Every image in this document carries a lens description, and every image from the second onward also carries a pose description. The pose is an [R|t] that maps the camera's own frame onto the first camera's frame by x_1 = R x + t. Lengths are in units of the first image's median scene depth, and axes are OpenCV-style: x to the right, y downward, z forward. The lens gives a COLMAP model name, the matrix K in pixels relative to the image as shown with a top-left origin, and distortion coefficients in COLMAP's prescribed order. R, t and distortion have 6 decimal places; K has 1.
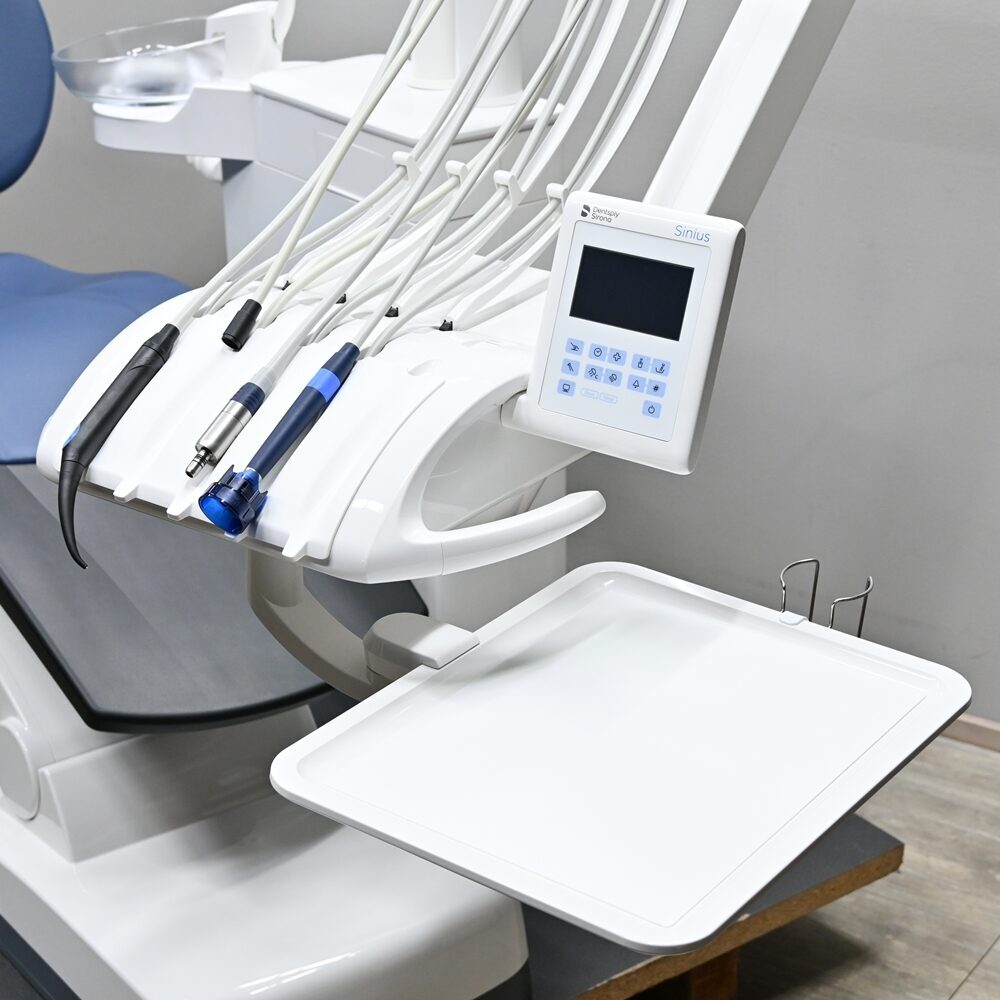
lens RADIAL K [[2229.9, 0, 500.0], [0, 2229.9, 500.0], [0, 0, 1]] dist [0.008780, 0.236474]
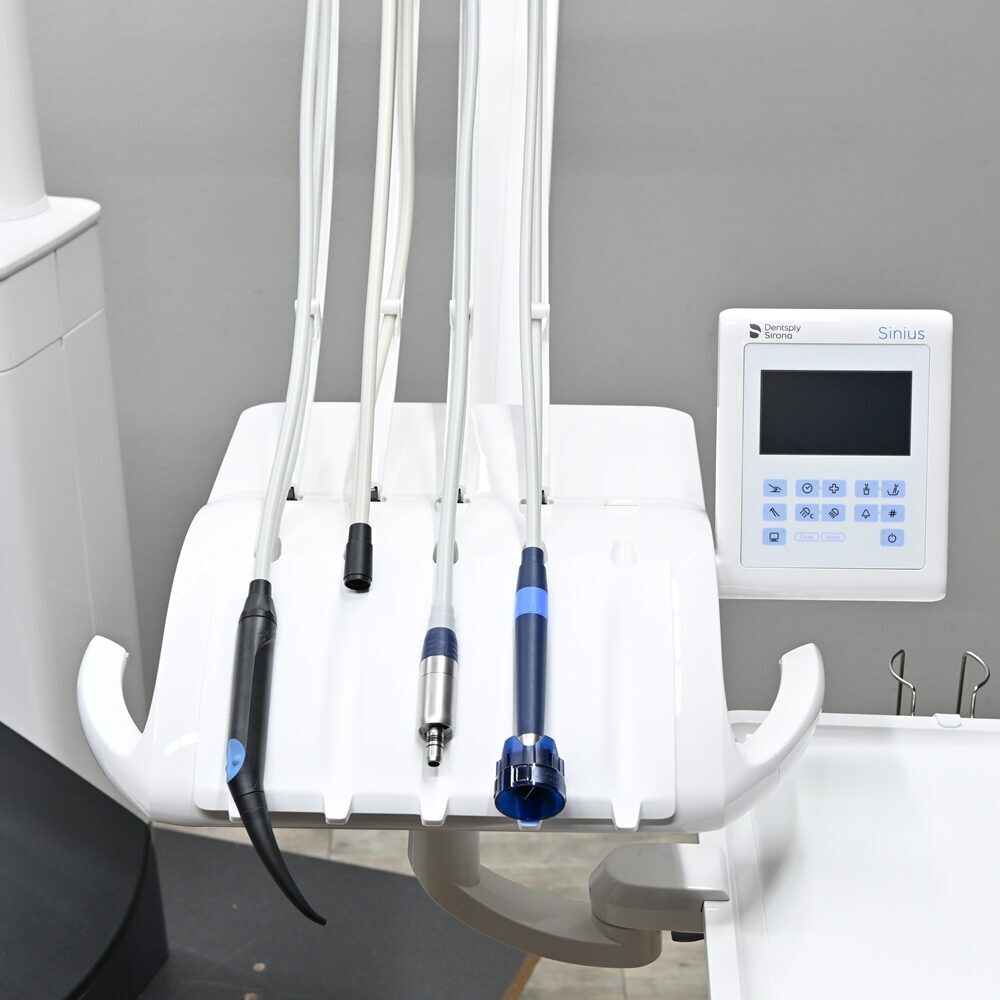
lens RADIAL K [[2229.9, 0, 500.0], [0, 2229.9, 500.0], [0, 0, 1]] dist [0.008780, 0.236474]
pose [[0.828297, -0.233548, 0.509293, -0.495455], [0.229395, 0.970664, 0.072041, -0.151421], [-0.511177, 0.057158, 0.857573, 0.321737]]
